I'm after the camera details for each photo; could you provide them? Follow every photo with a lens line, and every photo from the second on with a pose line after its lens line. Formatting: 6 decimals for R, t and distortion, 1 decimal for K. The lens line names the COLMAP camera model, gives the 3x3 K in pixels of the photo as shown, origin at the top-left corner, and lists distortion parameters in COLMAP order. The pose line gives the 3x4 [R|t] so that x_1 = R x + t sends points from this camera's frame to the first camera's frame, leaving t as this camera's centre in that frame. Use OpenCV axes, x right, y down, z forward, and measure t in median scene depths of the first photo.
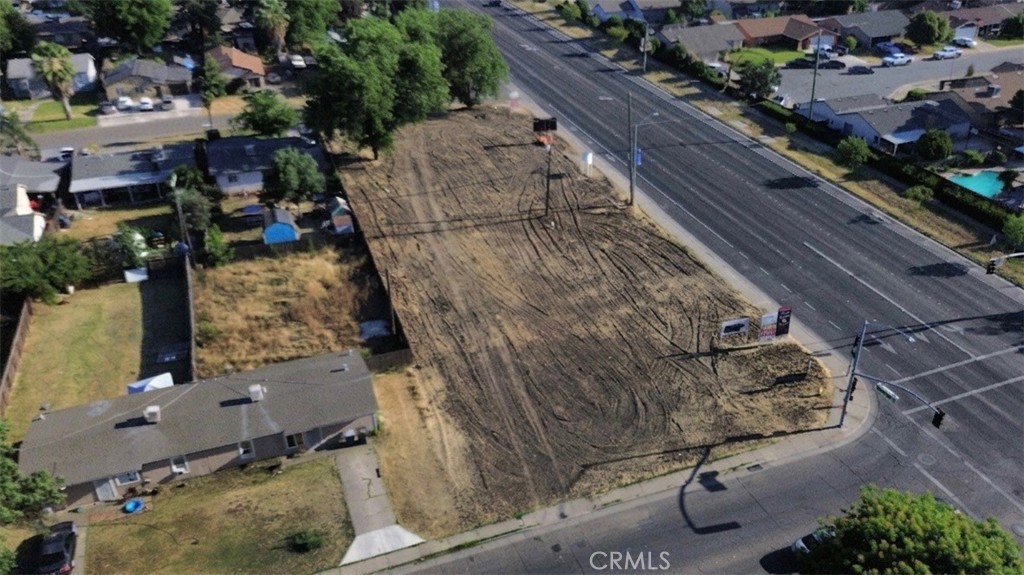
lens RADIAL K [[858.5, 0, 512.0], [0, 858.5, 287.5], [0, 0, 1]] dist [0.032678, -0.011422]
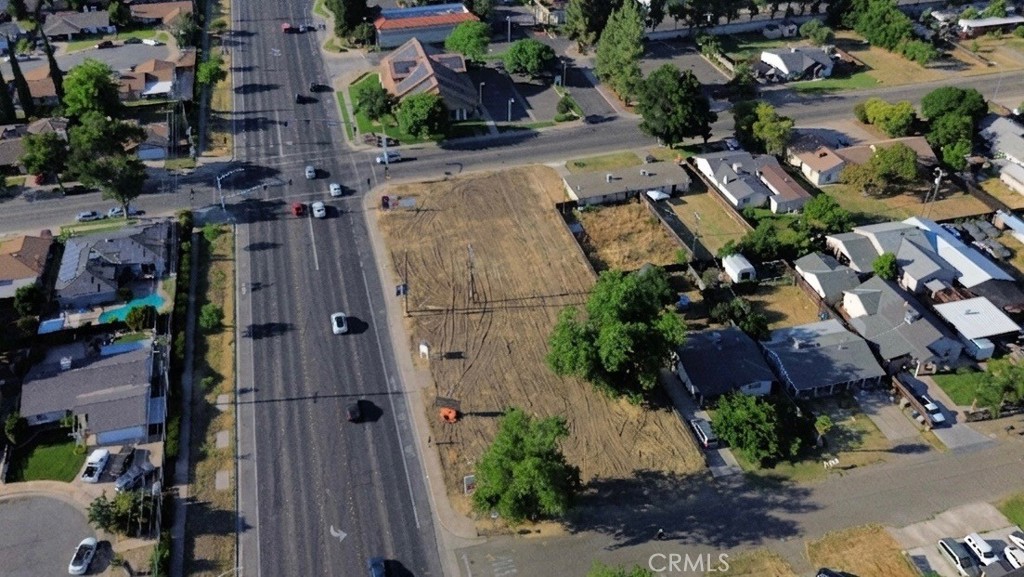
lens RADIAL K [[858.5, 0, 512.0], [0, 858.5, 288.5], [0, 0, 1]] dist [0.032678, -0.011422]
pose [[-0.997985, -0.032145, 0.054711, -0.098162], [0.034817, 0.443432, 0.895632, -1.345822], [-0.053051, 0.895731, -0.441419, 1.600291]]
